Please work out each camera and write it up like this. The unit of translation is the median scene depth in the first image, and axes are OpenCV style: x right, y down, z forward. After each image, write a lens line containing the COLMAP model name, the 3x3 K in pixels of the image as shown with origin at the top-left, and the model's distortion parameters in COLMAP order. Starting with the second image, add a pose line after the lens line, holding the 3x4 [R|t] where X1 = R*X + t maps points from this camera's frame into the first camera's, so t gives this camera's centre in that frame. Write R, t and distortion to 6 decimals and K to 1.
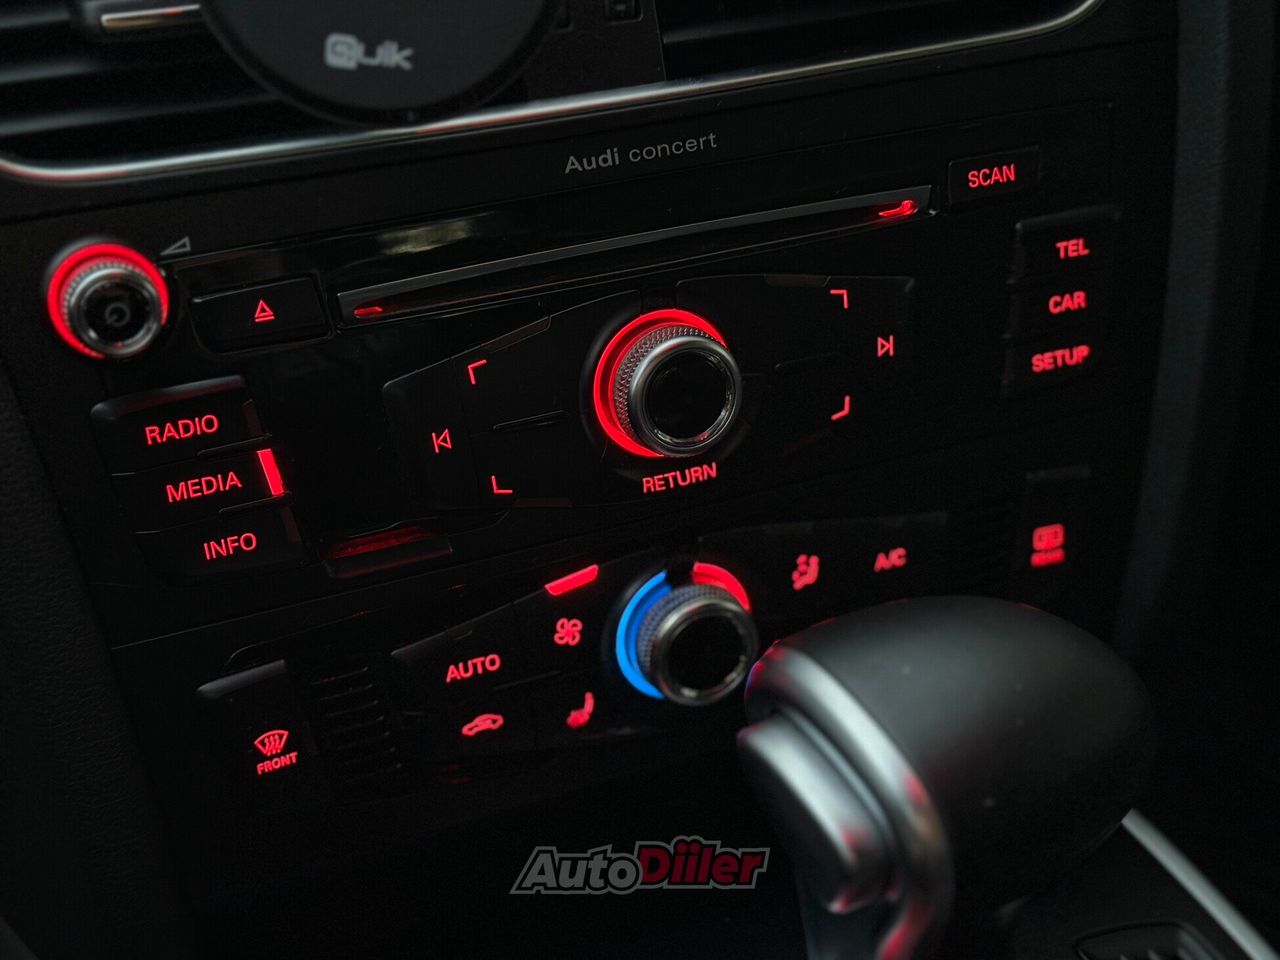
lens RADIAL K [[1793.6, 0, 646.4], [0, 1793.6, 485.0], [0, 0, 1]] dist [0.163326, -0.295684]
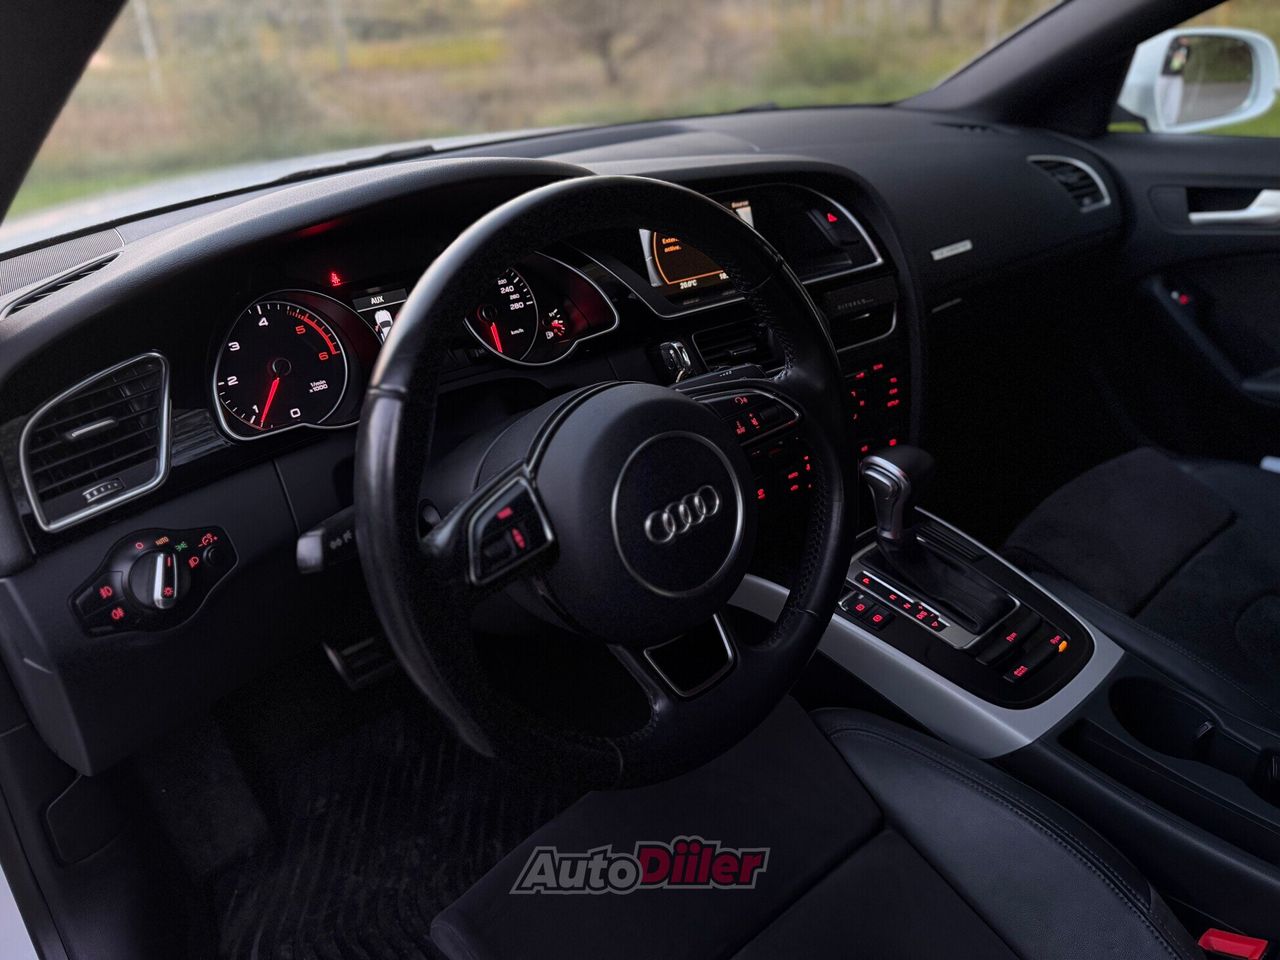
lens RADIAL K [[877.0, 0, 639.6], [0, 877.0, 481.6], [0, 0, 1]] dist [0.119333, -0.230240]
pose [[0.985432, -0.107923, 0.131441, -0.818266], [0.114849, 0.992304, -0.046287, 0.179712], [-0.125434, 0.060709, 0.990243, -1.308554]]
